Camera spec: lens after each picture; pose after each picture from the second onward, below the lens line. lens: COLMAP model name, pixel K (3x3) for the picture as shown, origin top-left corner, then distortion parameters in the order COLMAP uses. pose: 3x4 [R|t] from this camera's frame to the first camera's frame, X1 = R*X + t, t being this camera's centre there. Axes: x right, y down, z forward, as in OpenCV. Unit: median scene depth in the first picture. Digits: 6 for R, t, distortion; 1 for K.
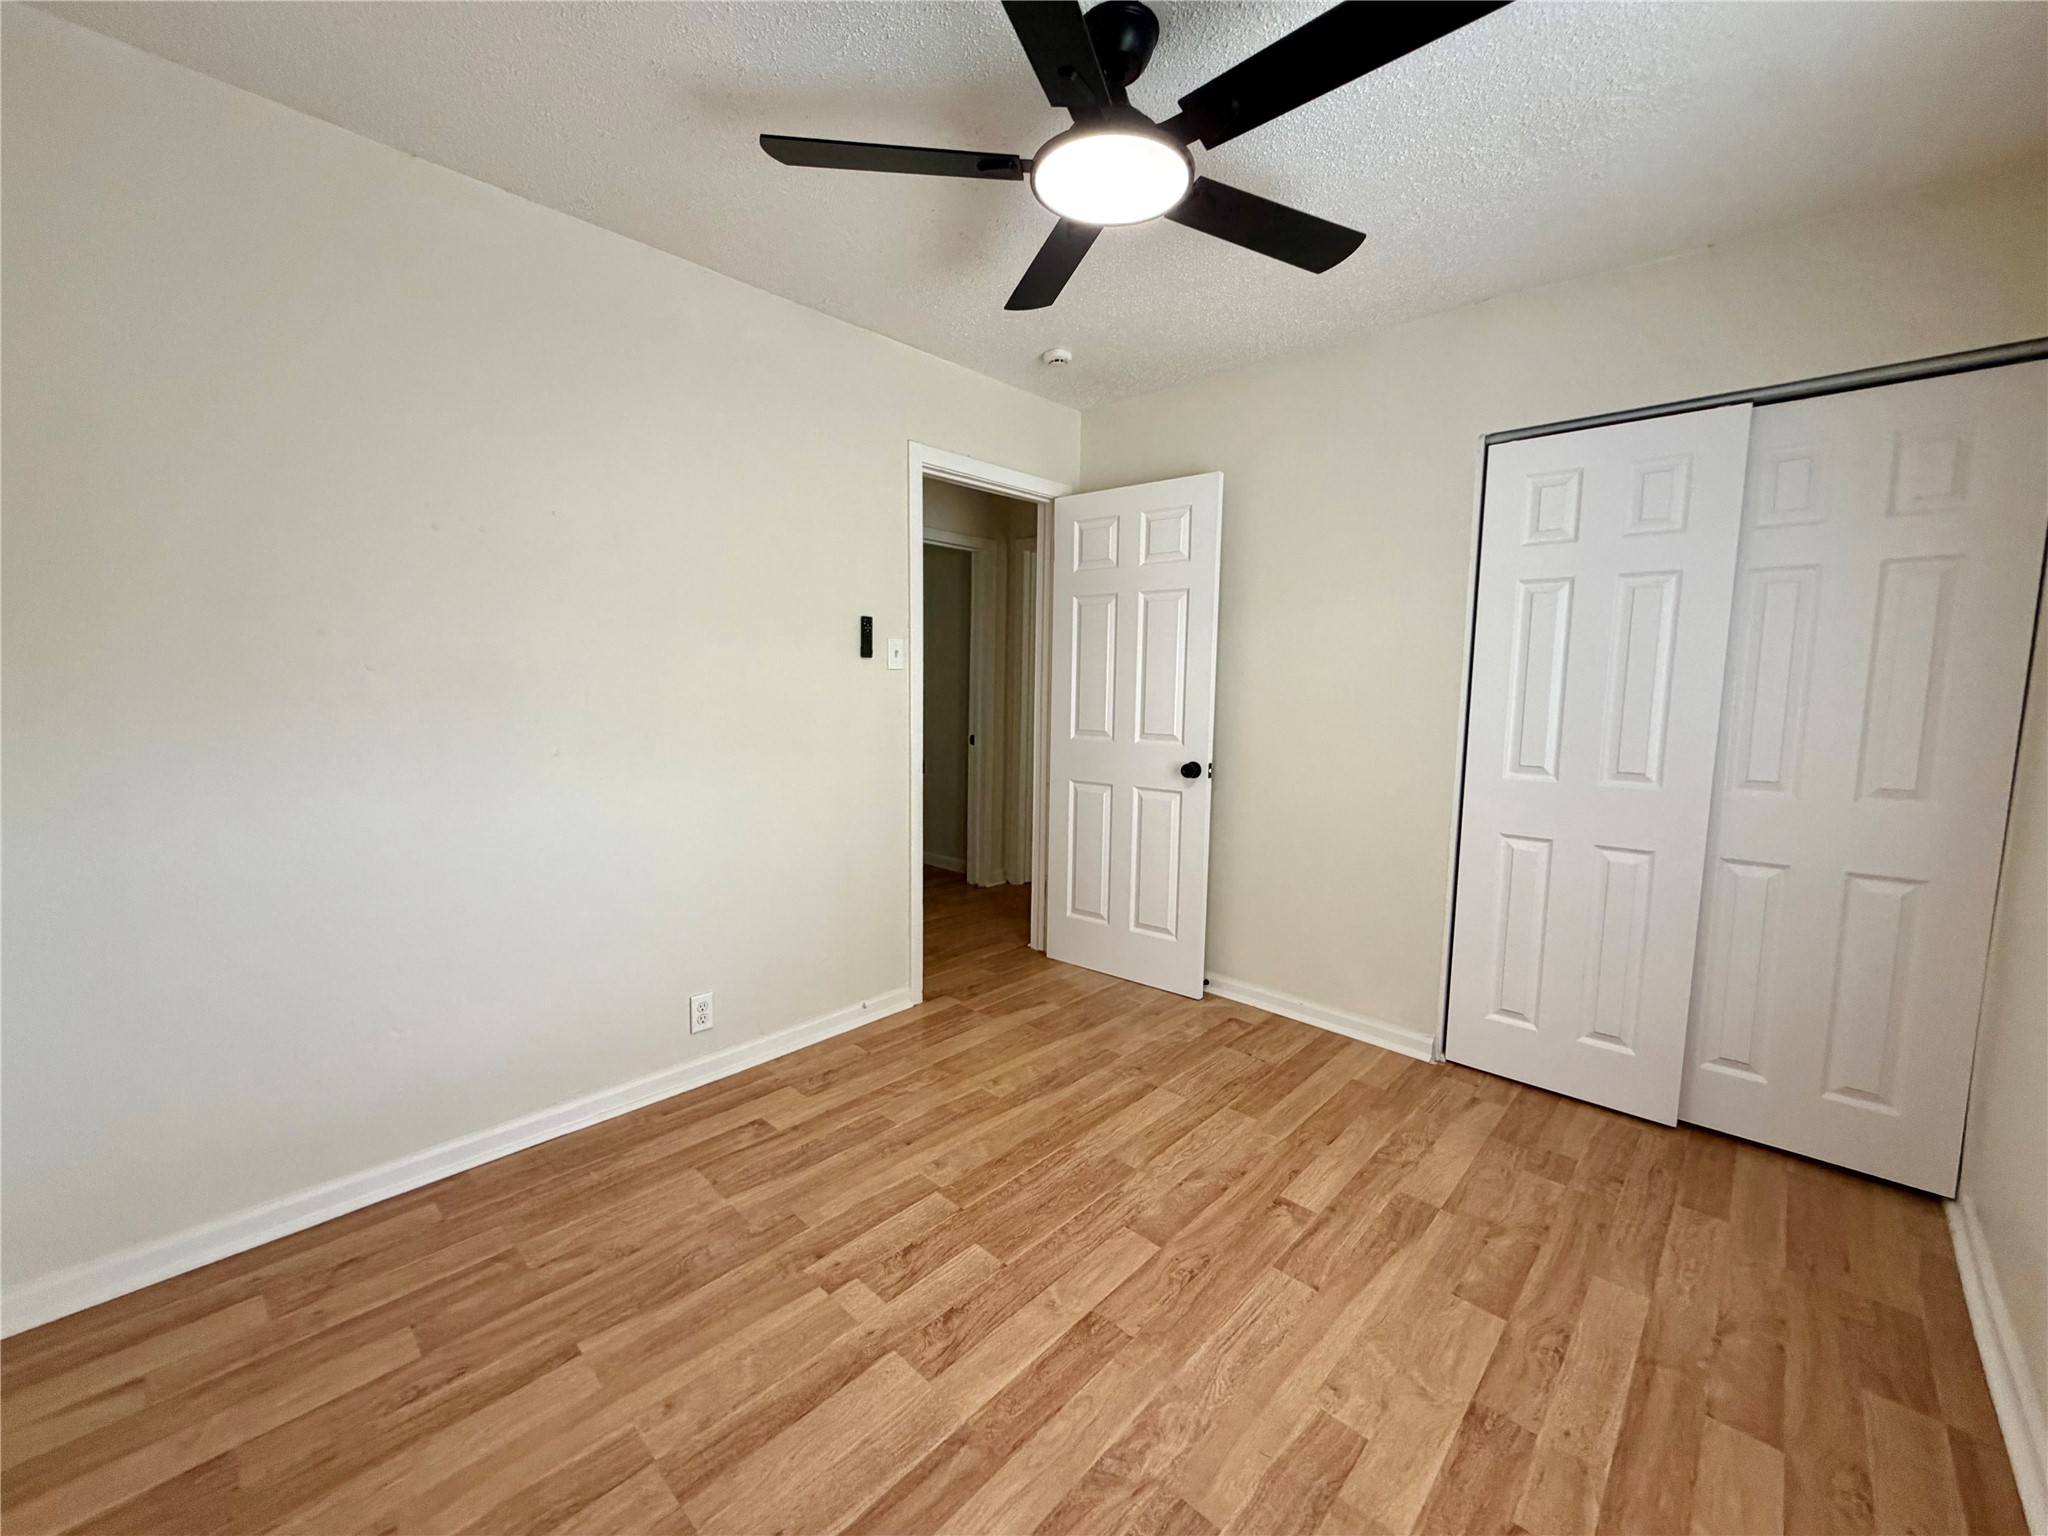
lens RADIAL K [[818.9, 0, 1019.4], [0, 818.9, 765.6], [0, 0, 1]] dist [0.001402, 0.000400]
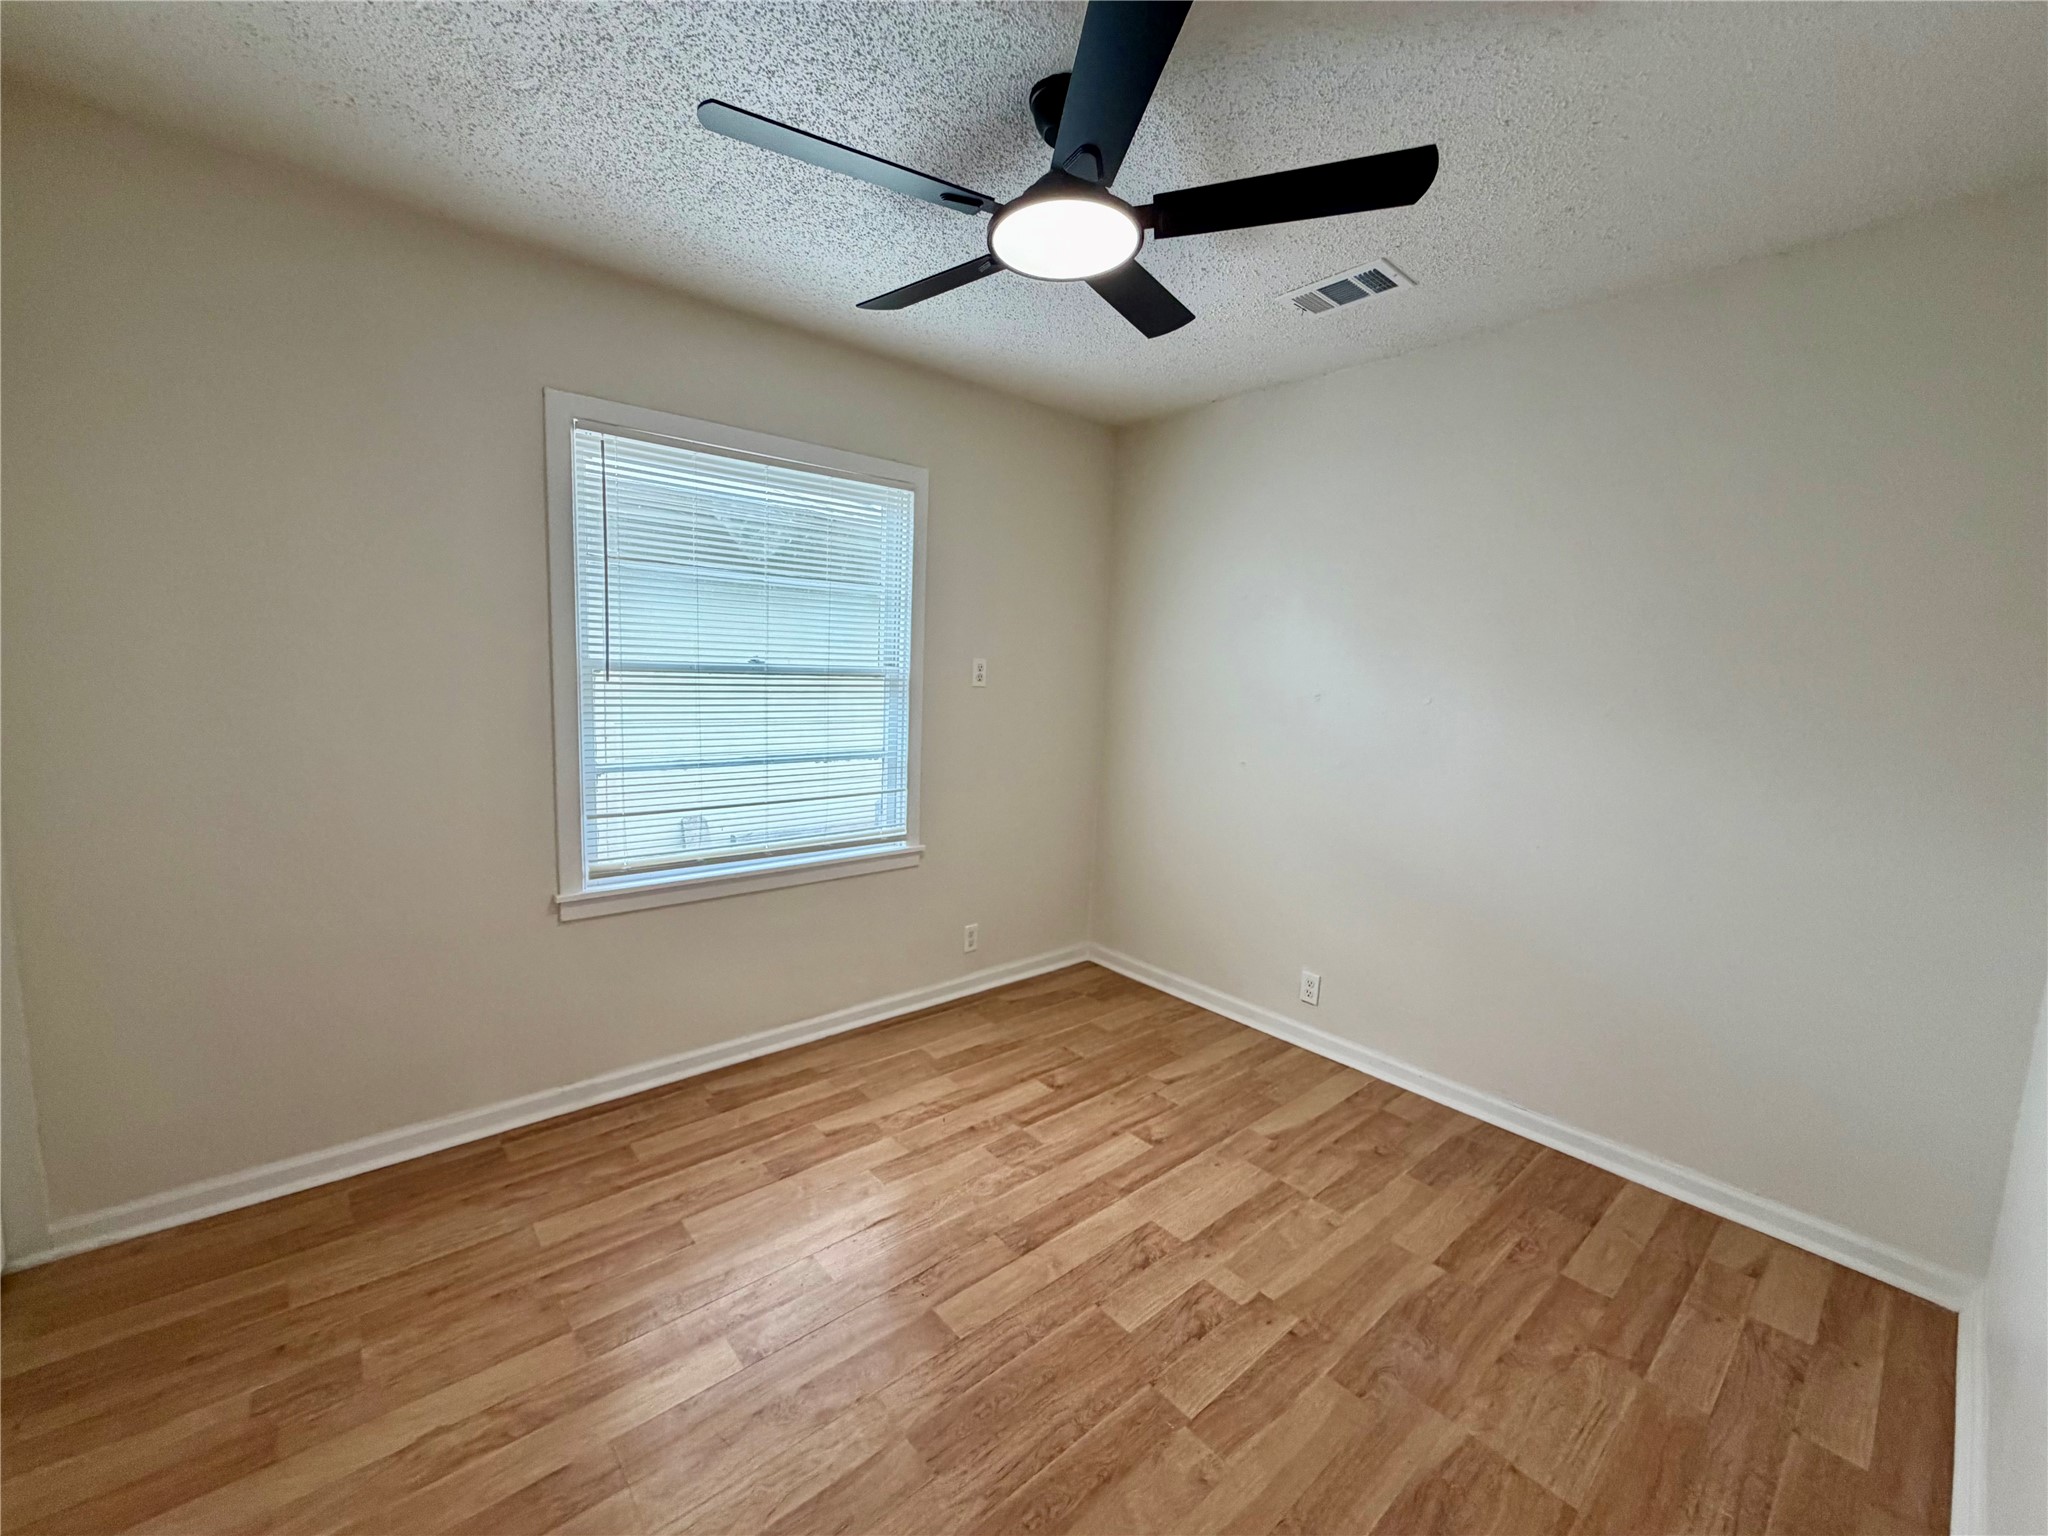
lens RADIAL K [[818.9, 0, 1019.4], [0, 818.9, 765.6], [0, 0, 1]] dist [0.001402, 0.000400]
pose [[-0.993092, -0.061508, 0.099921, 0.018666], [-0.037362, 0.973029, 0.227638, -0.268080], [-0.111228, 0.222332, -0.968606, 1.946802]]
